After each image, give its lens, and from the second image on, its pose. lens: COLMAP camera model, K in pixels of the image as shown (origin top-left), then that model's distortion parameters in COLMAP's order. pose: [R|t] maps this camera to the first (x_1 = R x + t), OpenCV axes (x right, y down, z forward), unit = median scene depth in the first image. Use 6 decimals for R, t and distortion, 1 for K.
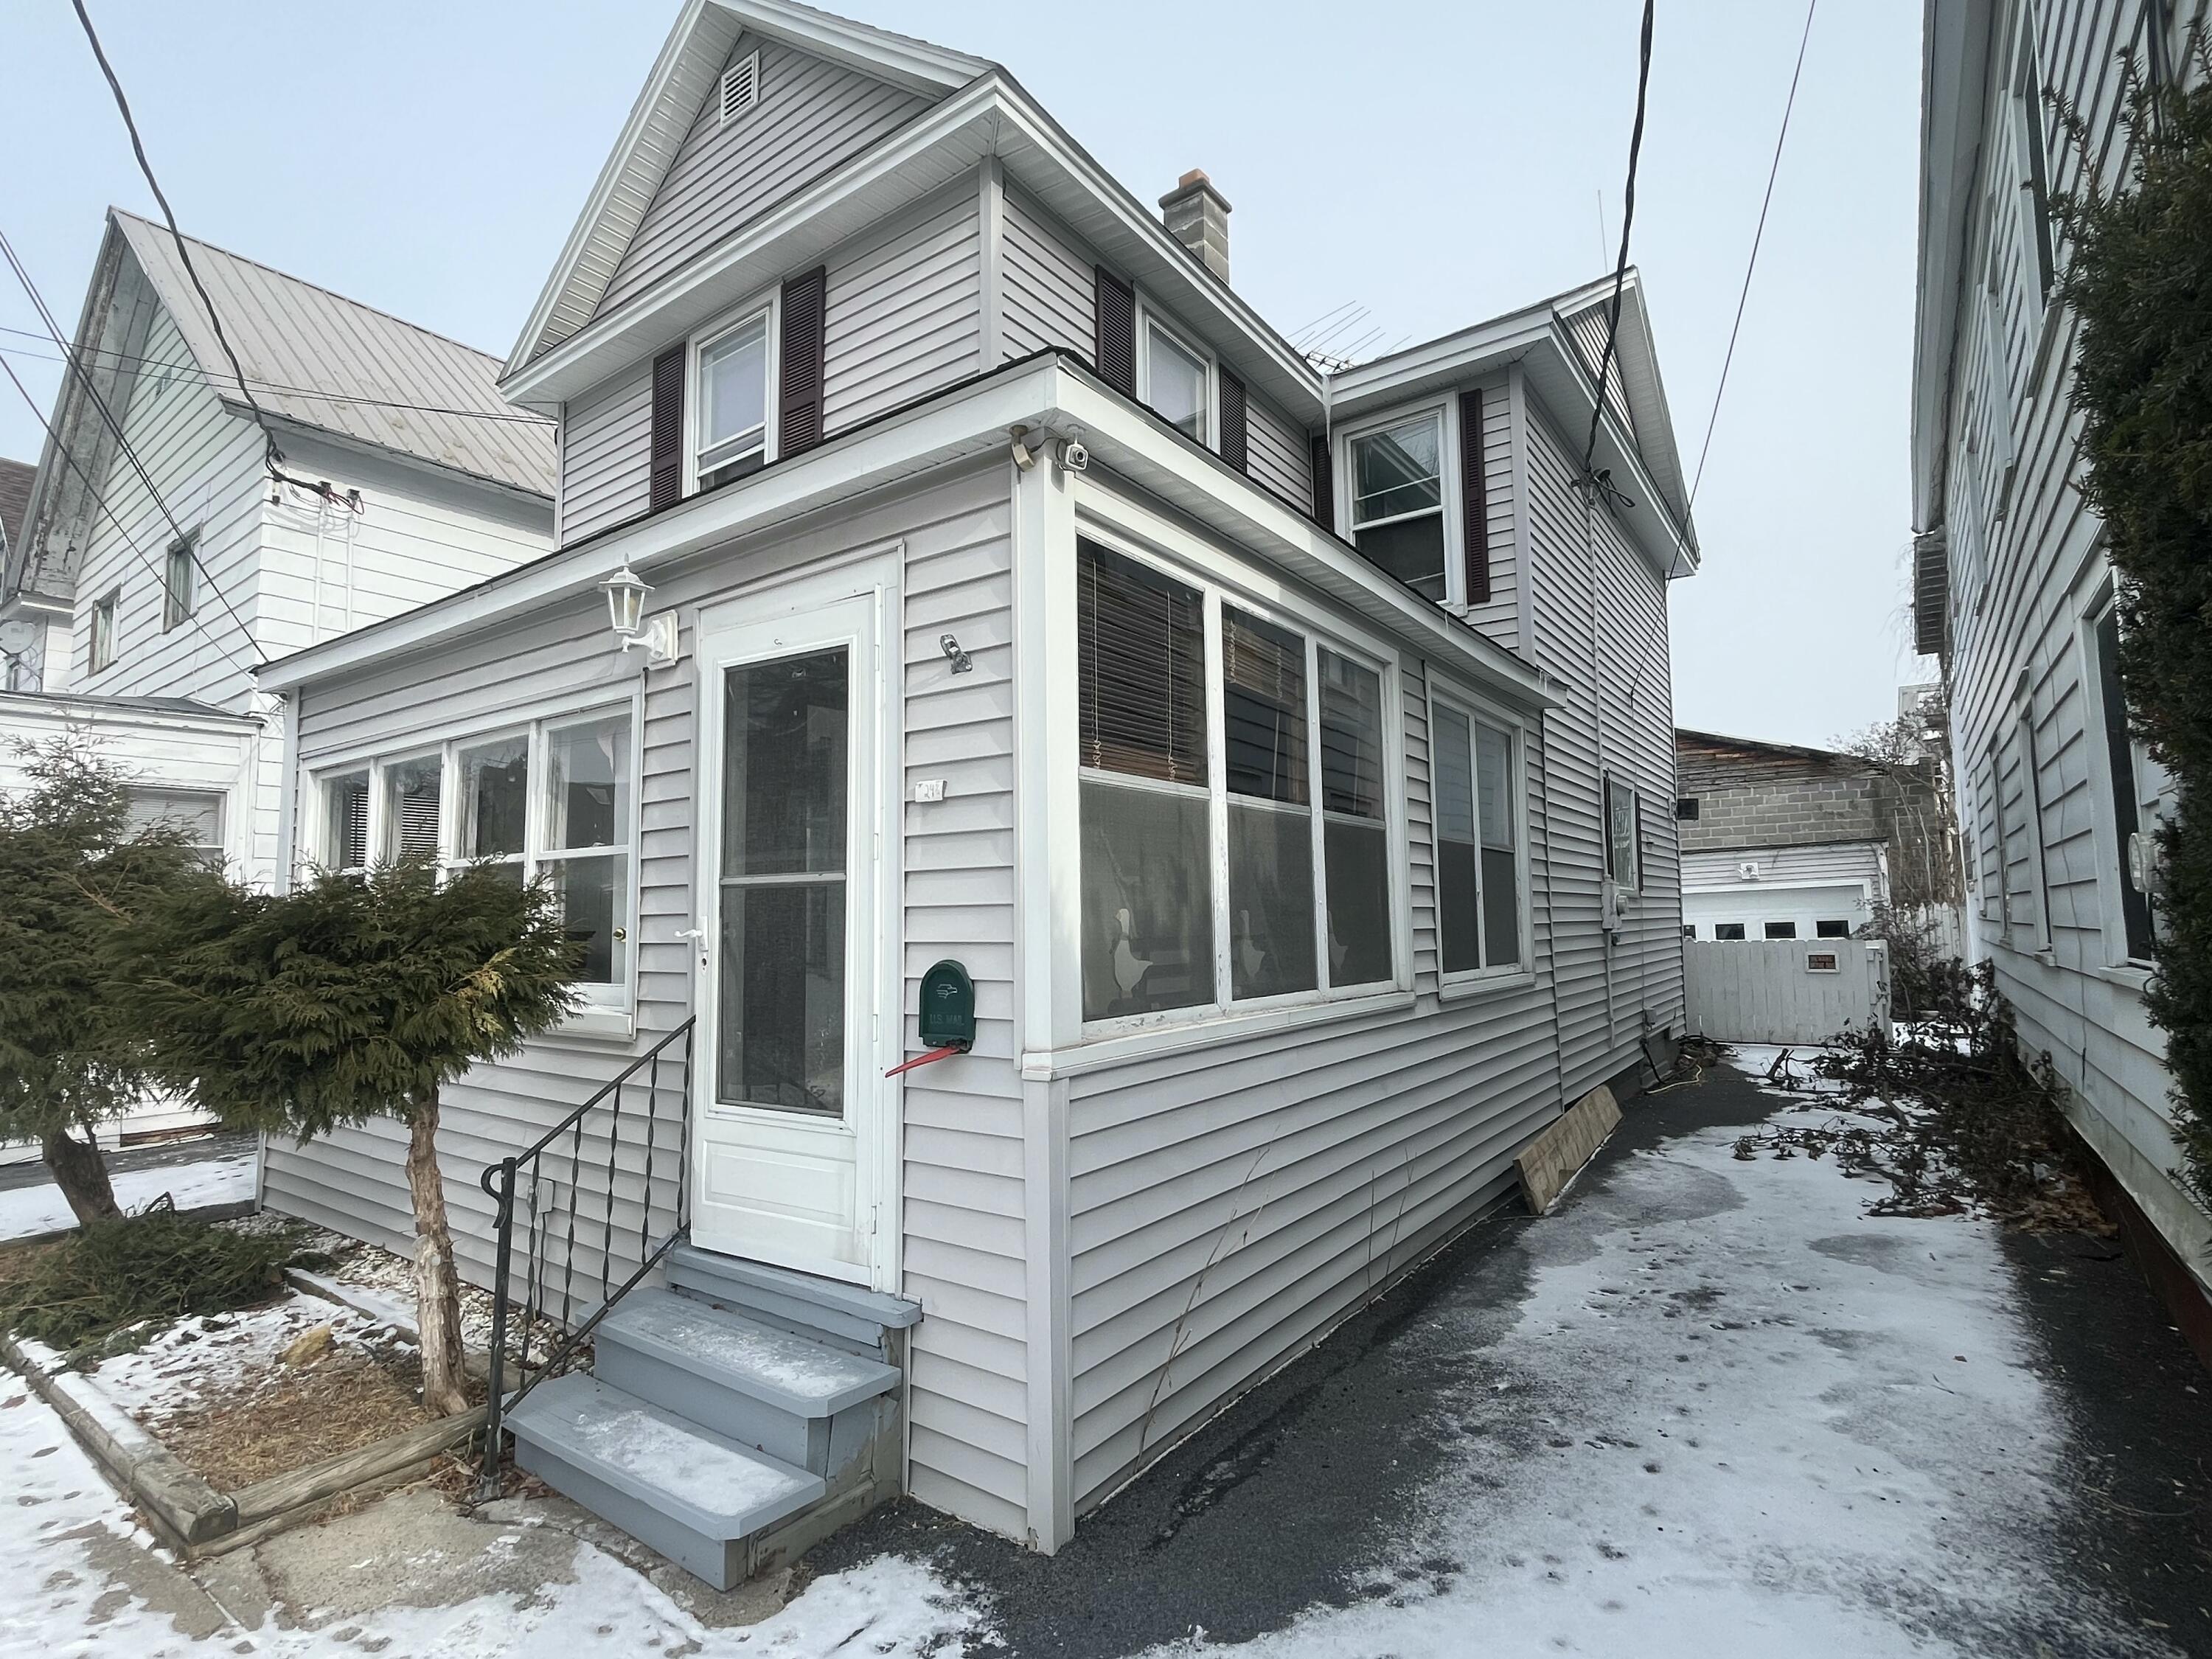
lens RADIAL K [[1092.8, 0, 1106.0], [0, 1092.8, 820.6], [0, 0, 1]] dist [-0.003106, -0.000570]
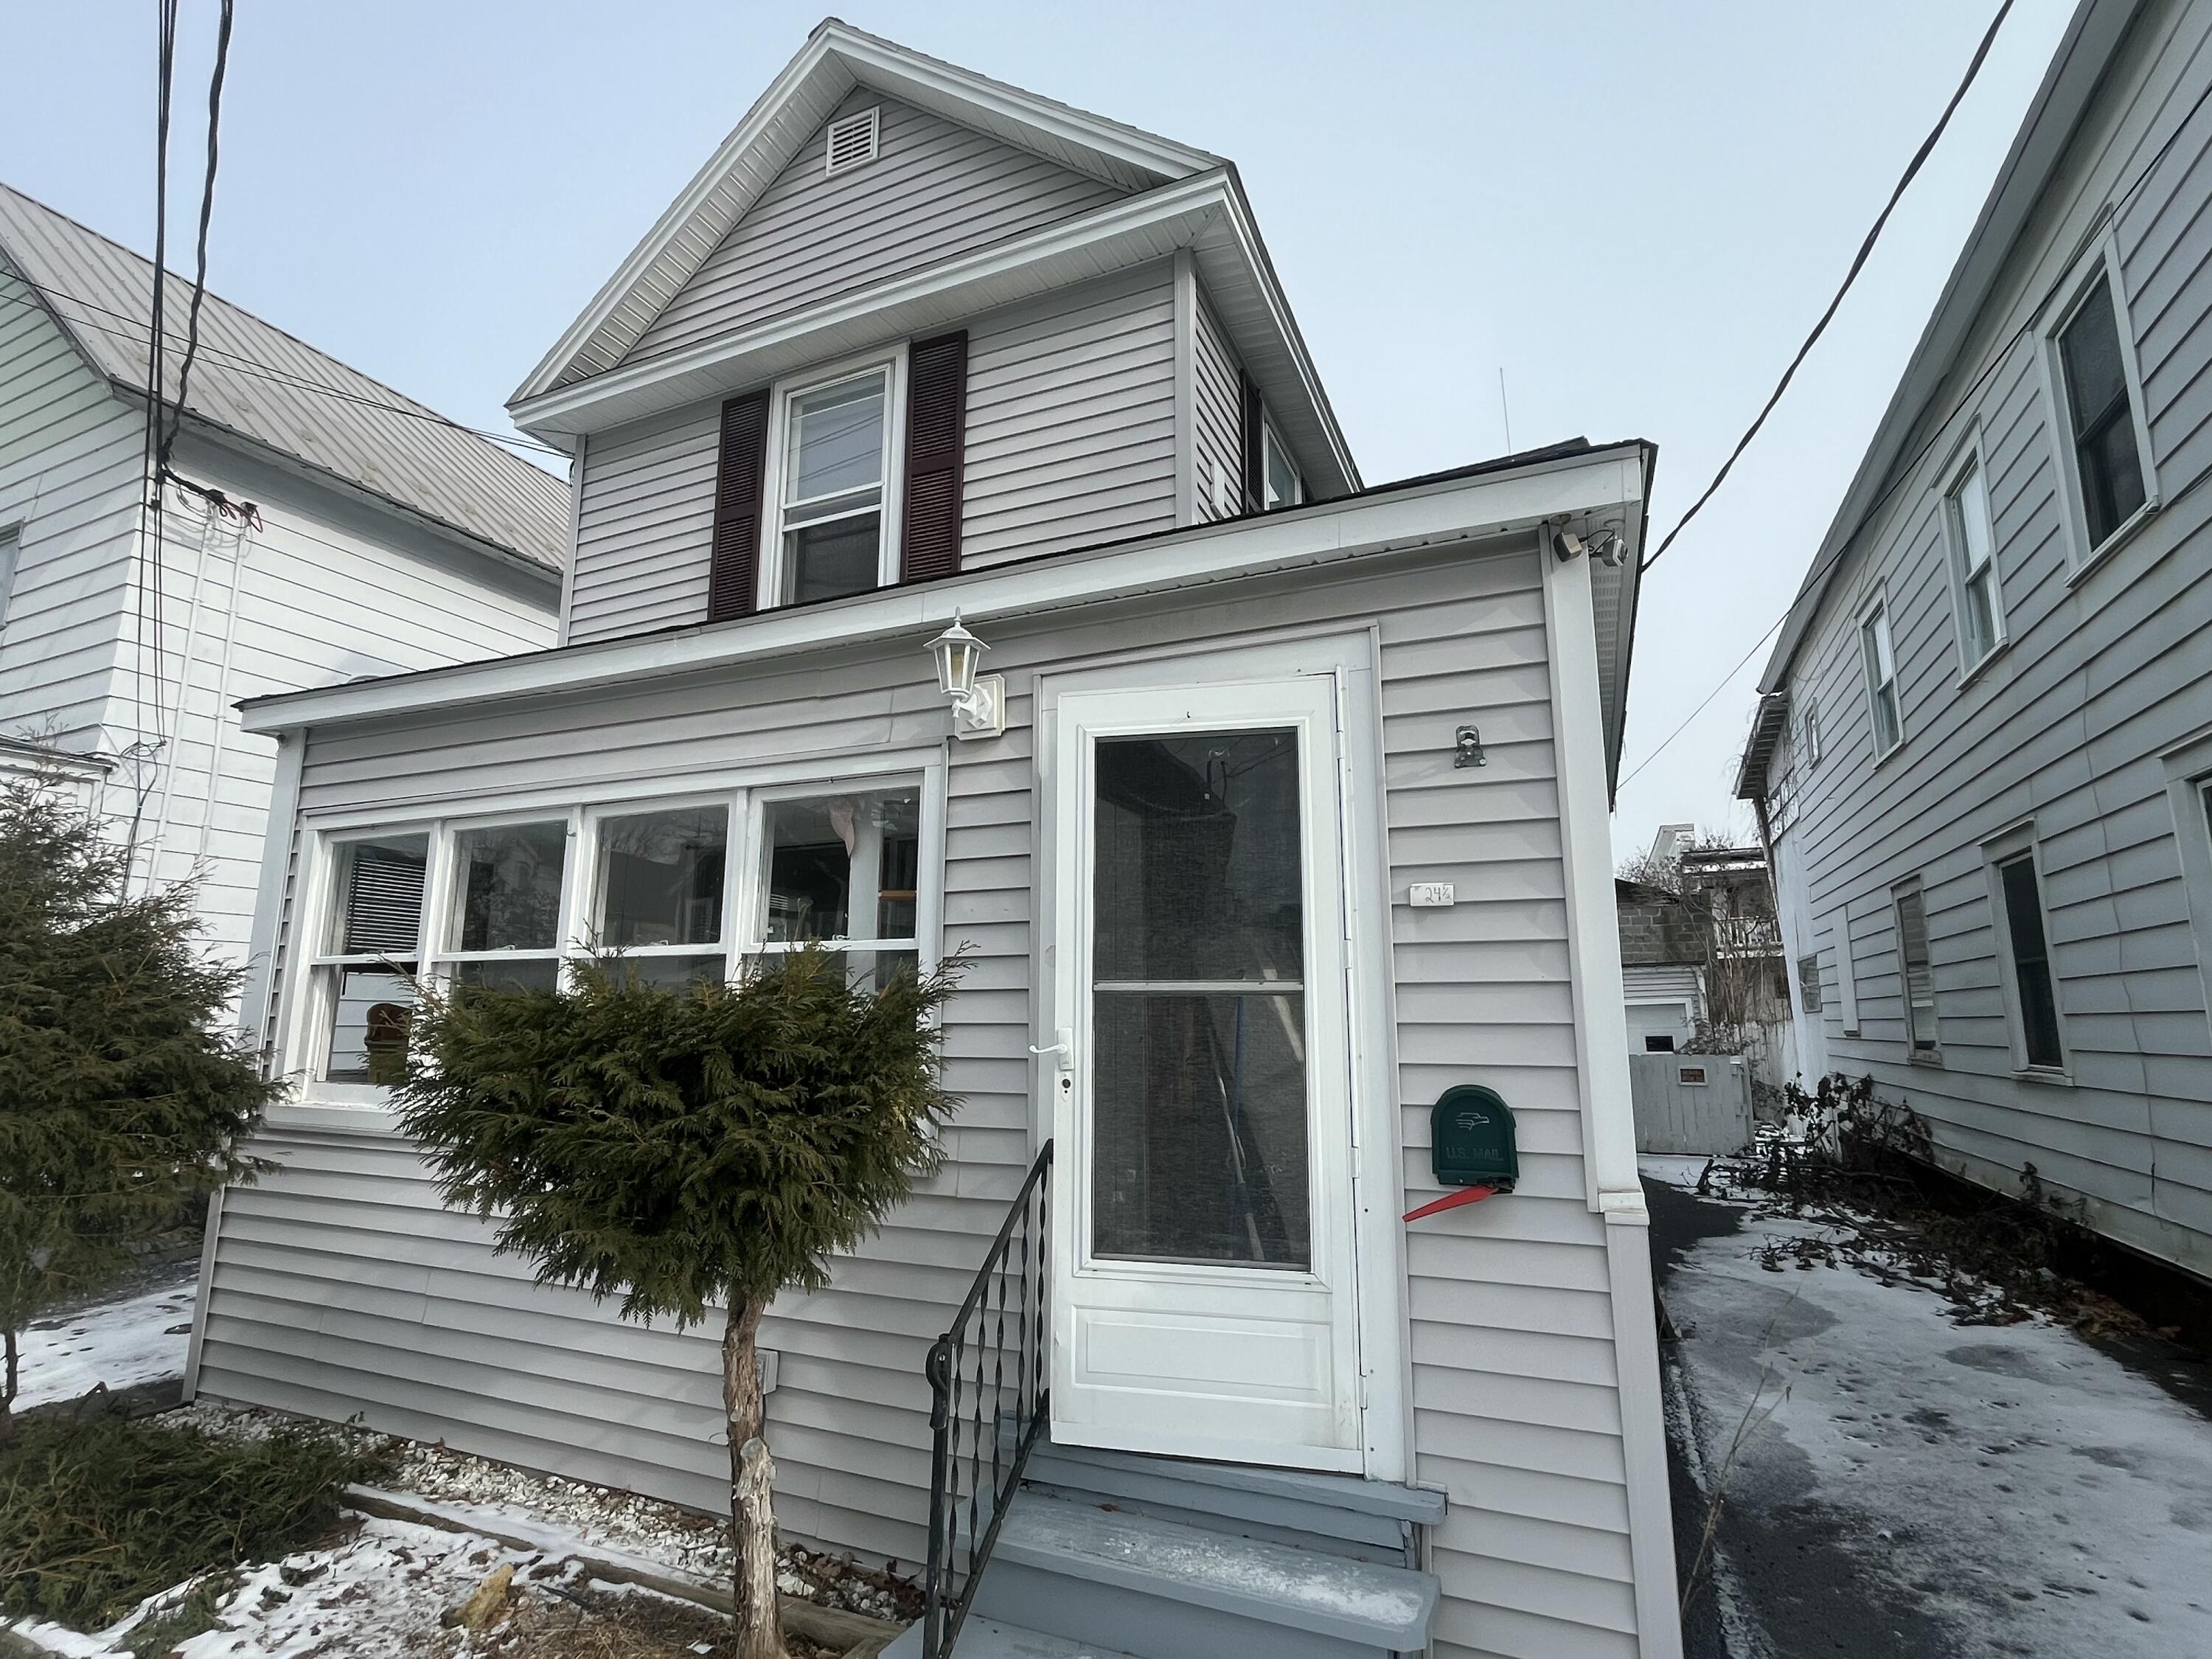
lens RADIAL K [[1090.8, 0, 1099.6], [0, 1090.8, 823.1], [0, 0, 1]] dist [-0.002148, -0.000935]
pose [[0.978380, 0.053113, 0.199880, -0.469923], [-0.034783, 0.994952, -0.094126, 0.006779], [-0.203870, 0.085138, 0.975289, 0.129917]]
